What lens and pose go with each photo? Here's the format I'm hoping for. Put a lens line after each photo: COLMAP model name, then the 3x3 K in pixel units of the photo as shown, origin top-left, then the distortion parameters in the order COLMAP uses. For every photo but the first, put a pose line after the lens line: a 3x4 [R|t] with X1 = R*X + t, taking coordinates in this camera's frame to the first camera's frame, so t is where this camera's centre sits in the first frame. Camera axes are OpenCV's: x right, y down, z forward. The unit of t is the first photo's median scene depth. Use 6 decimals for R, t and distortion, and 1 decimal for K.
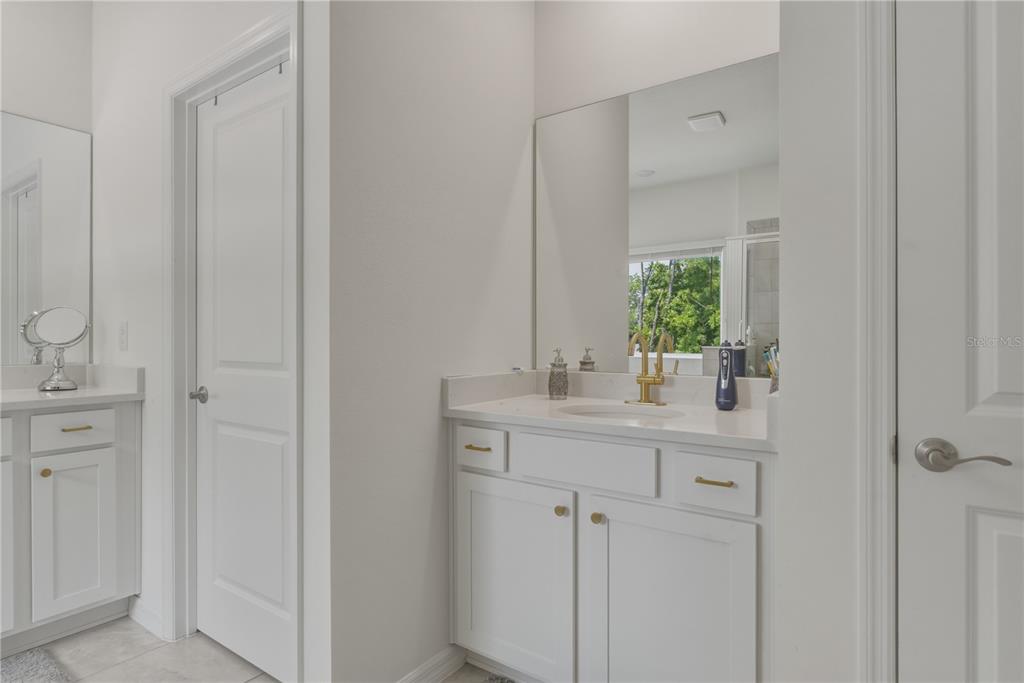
lens RADIAL K [[542.4, 0, 509.9], [0, 542.4, 339.1], [0, 0, 1]] dist [0.001628, -0.001551]
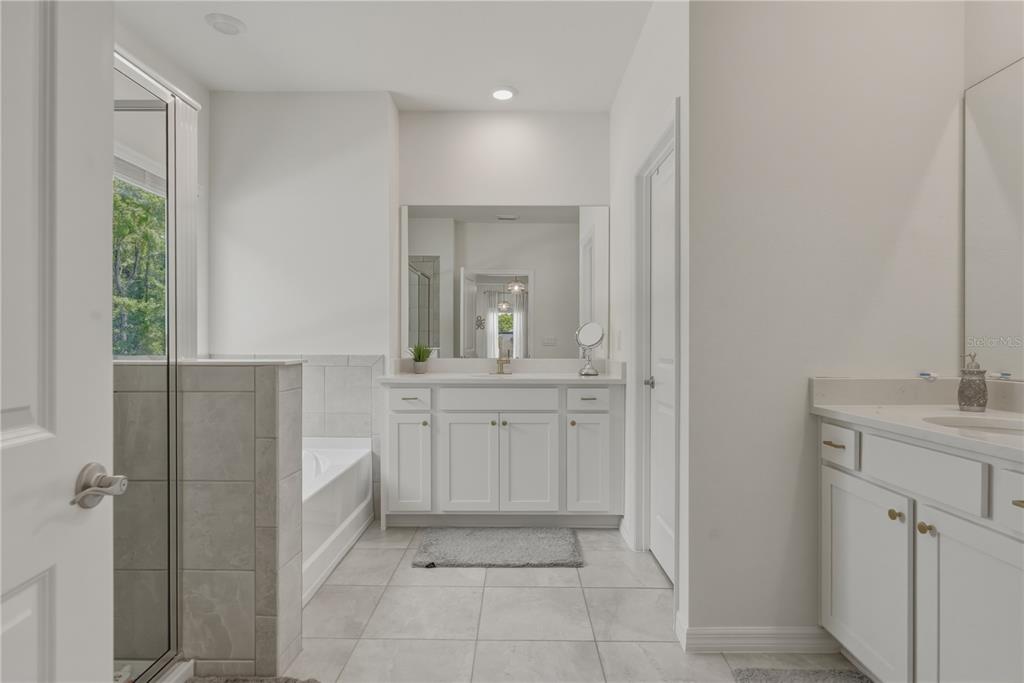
lens RADIAL K [[542.4, 0, 512.3], [0, 542.4, 340.7], [0, 0, 1]] dist [0.001628, -0.001551]
pose [[0.578248, -0.003844, -0.815852, 0.390599], [-0.000877, 0.999985, -0.005333, 0.003000], [0.815861, 0.003799, 0.578236, -0.112774]]
